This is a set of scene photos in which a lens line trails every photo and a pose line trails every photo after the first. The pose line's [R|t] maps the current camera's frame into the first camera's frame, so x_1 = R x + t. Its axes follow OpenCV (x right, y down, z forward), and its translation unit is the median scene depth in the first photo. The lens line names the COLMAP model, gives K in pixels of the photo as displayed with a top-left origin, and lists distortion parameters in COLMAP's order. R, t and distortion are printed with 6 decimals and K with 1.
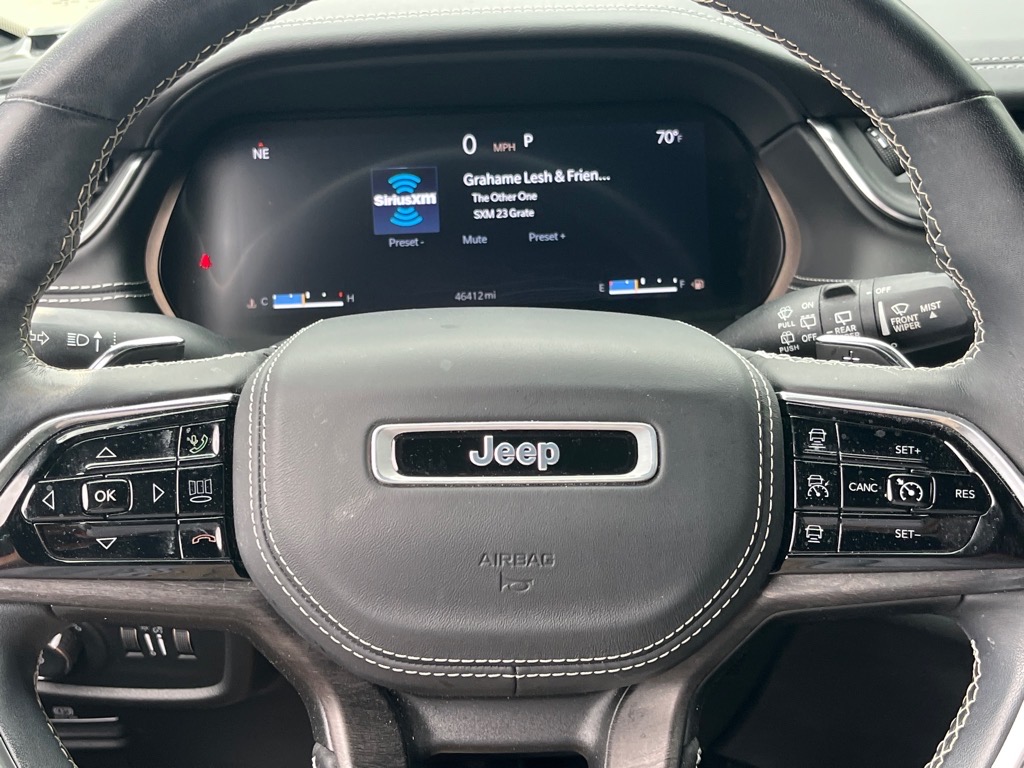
lens RADIAL K [[1264.5, 0, 512.0], [0, 1264.5, 384.0], [0, 0, 1]] dist [0.013469, -0.072958]
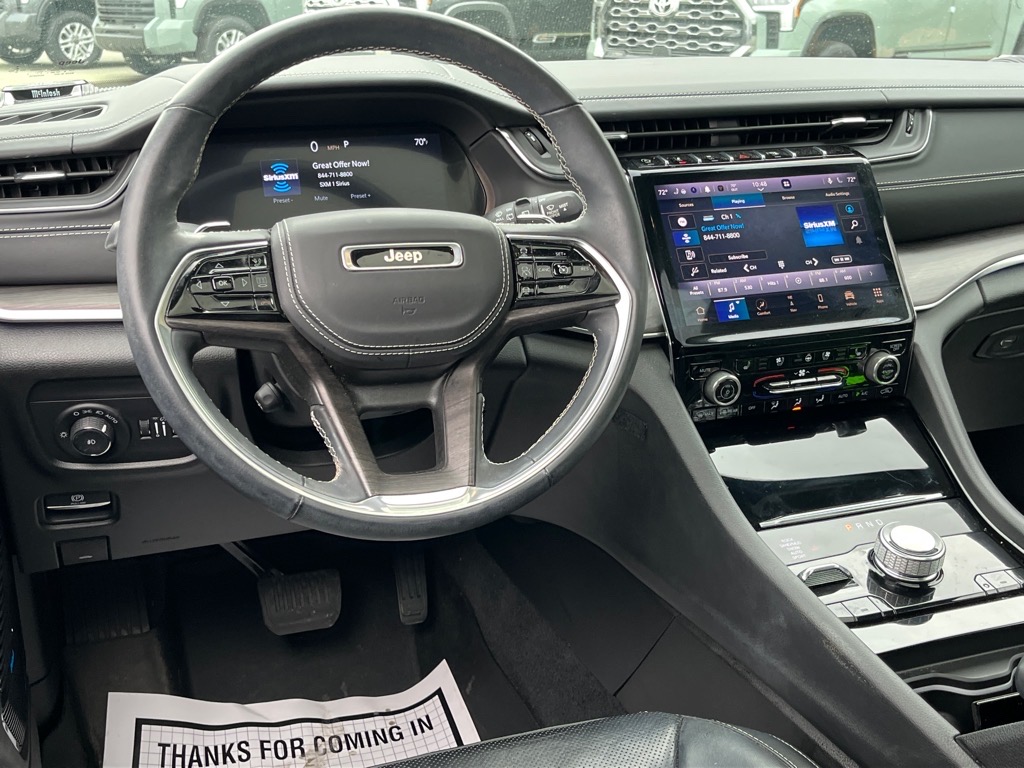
lens RADIAL K [[1248.5, 0, 512.0], [0, 1248.5, 384.0], [0, 0, 1]] dist [0.259103, -2.039438]
pose [[0.956399, -0.065419, 0.284644, -0.444455], [0.081801, 0.995585, -0.046035, 0.381414], [-0.280375, 0.067312, 0.957527, -1.170055]]
